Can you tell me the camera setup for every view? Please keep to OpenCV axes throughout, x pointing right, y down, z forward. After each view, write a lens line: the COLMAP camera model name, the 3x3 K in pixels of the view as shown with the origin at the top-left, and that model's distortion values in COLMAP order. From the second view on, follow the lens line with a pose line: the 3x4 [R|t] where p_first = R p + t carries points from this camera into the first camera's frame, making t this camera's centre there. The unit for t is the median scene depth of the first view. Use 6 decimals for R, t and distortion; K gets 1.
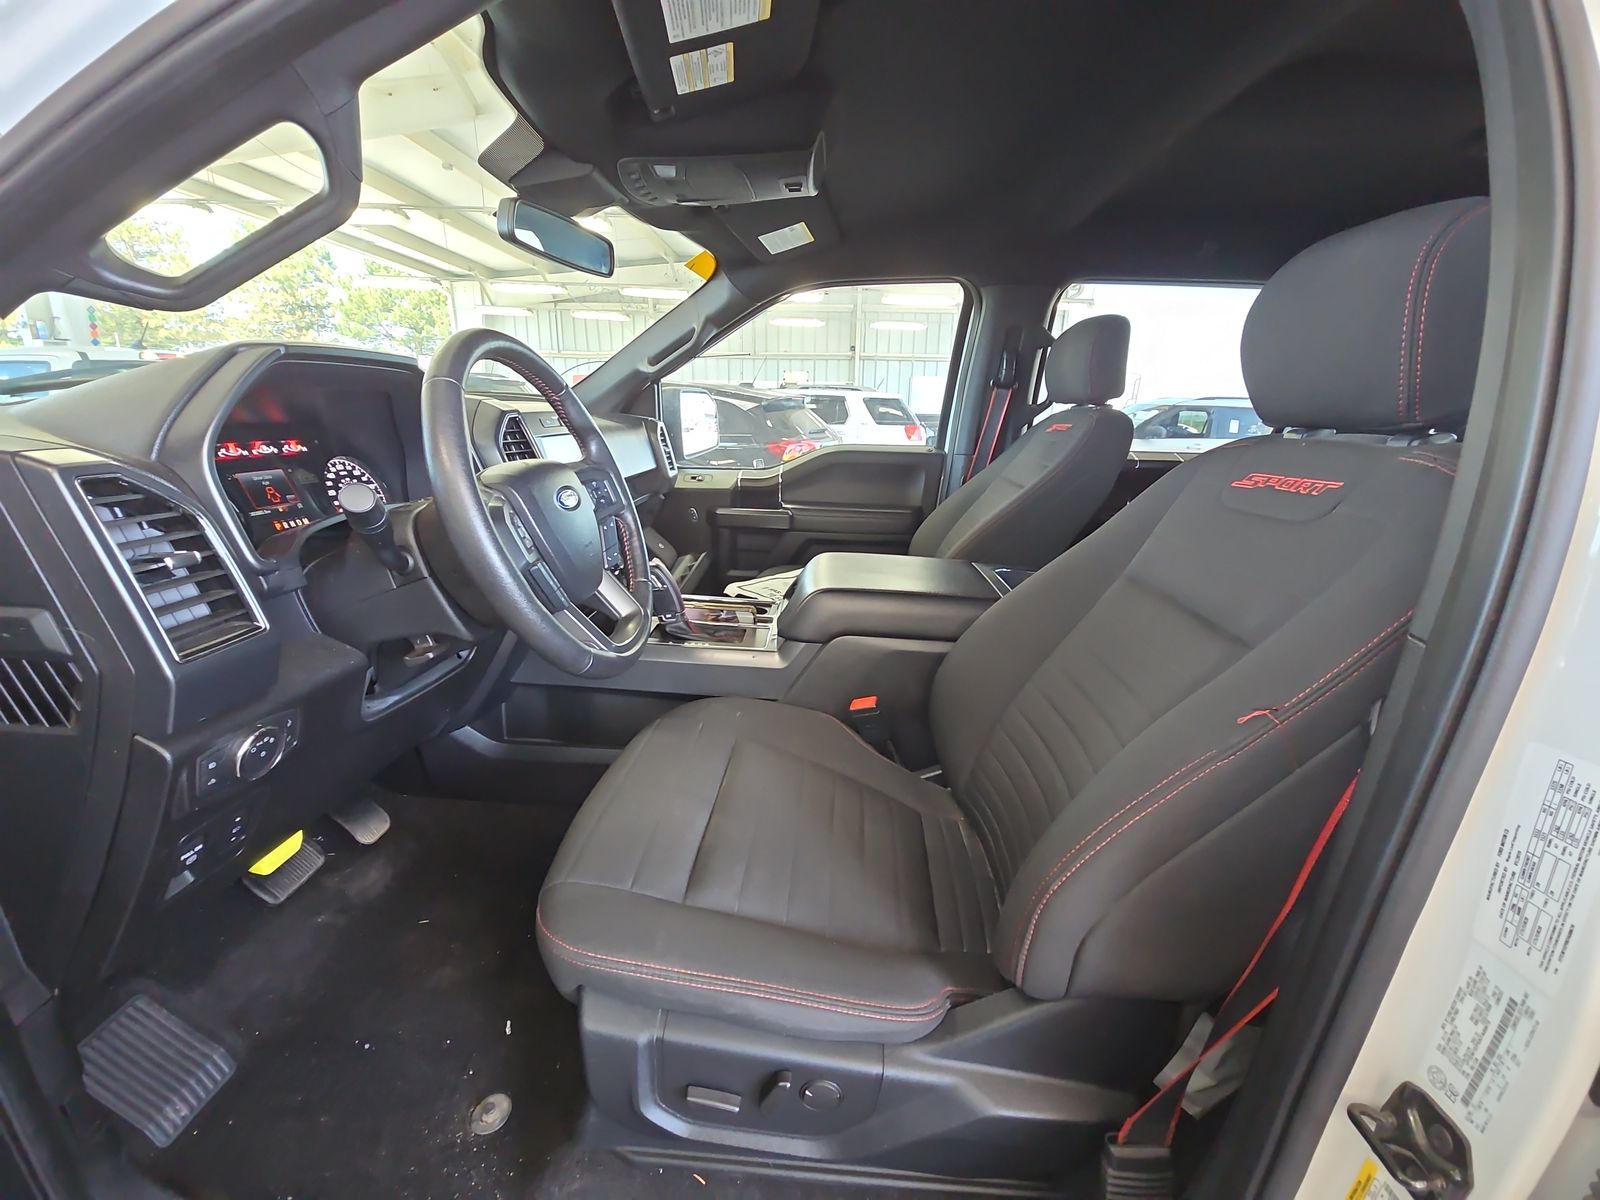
lens RADIAL K [[642.6, 0, 795.5], [0, 642.6, 593.4], [0, 0, 1]] dist [0.014490, -0.014375]
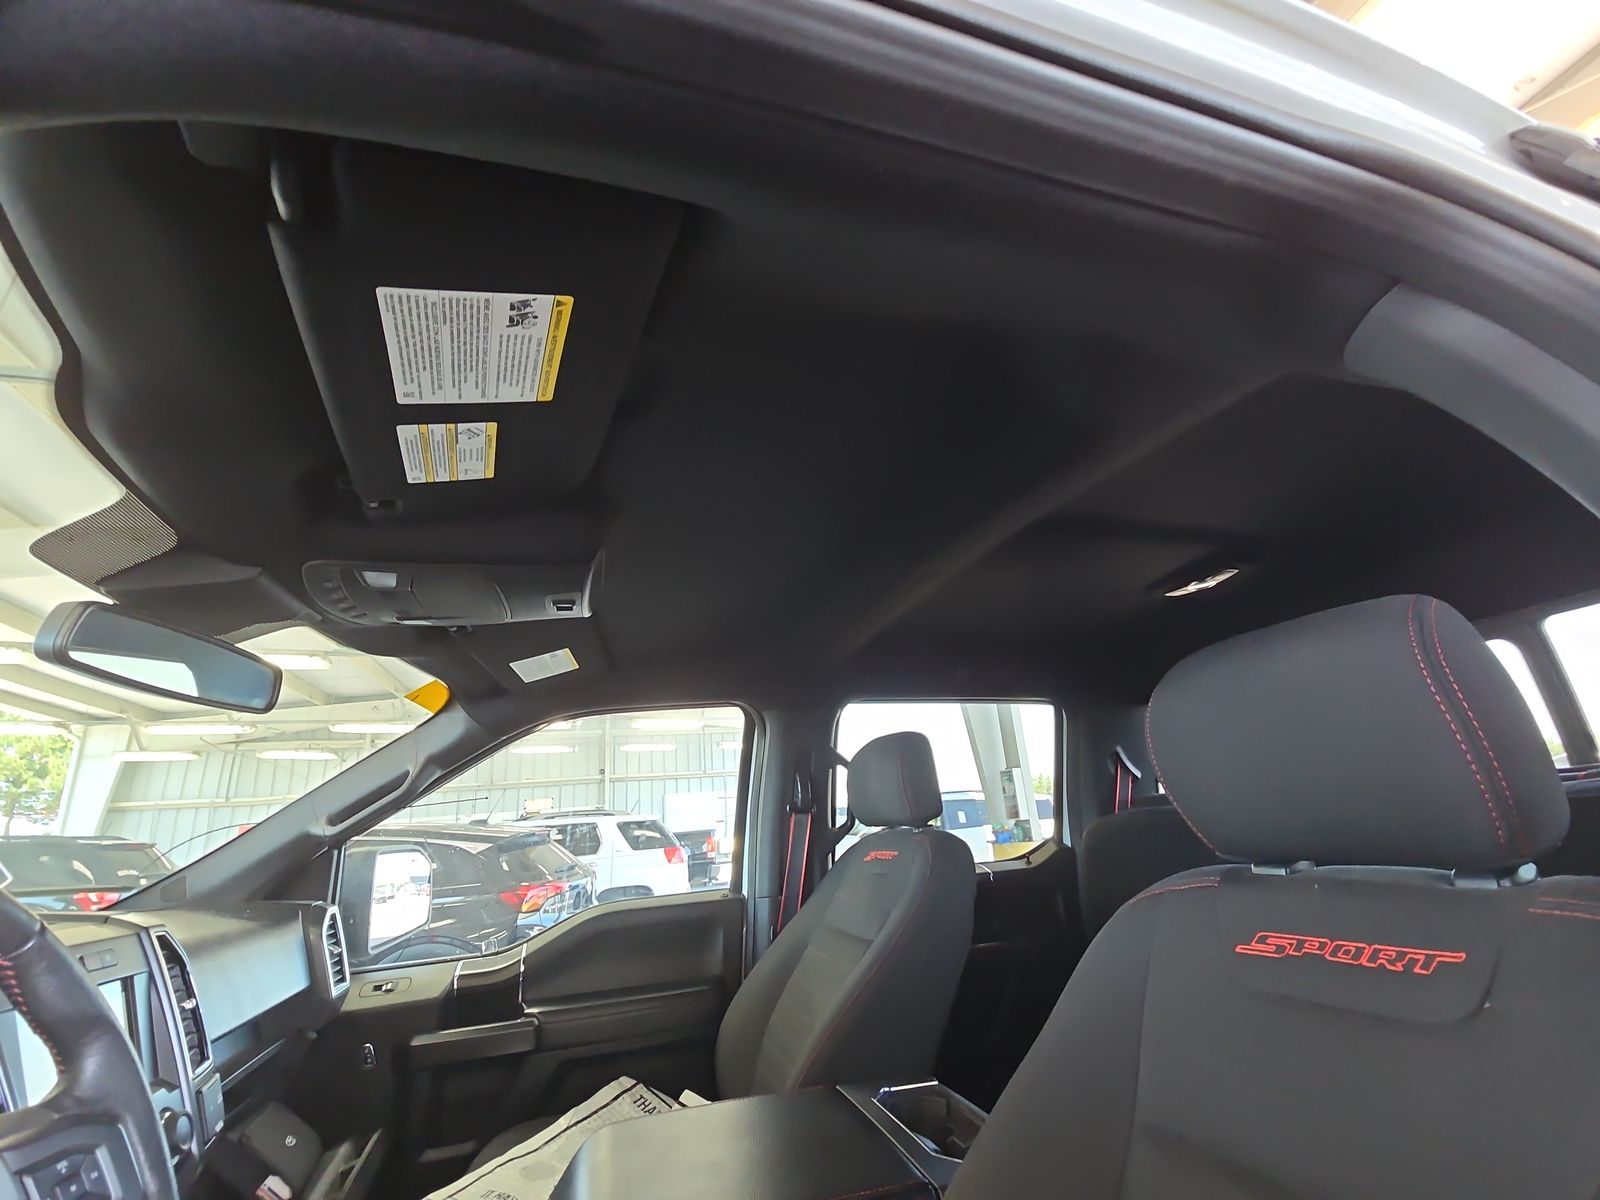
lens RADIAL K [[639.9, 0, 807.5], [0, 639.9, 603.2], [0, 0, 1]] dist [-0.009496, -0.000107]
pose [[0.924077, 0.031841, 0.380879, -0.012317], [0.193125, 0.821052, -0.537193, -0.066485], [-0.329826, 0.569964, 0.752566, 0.138431]]
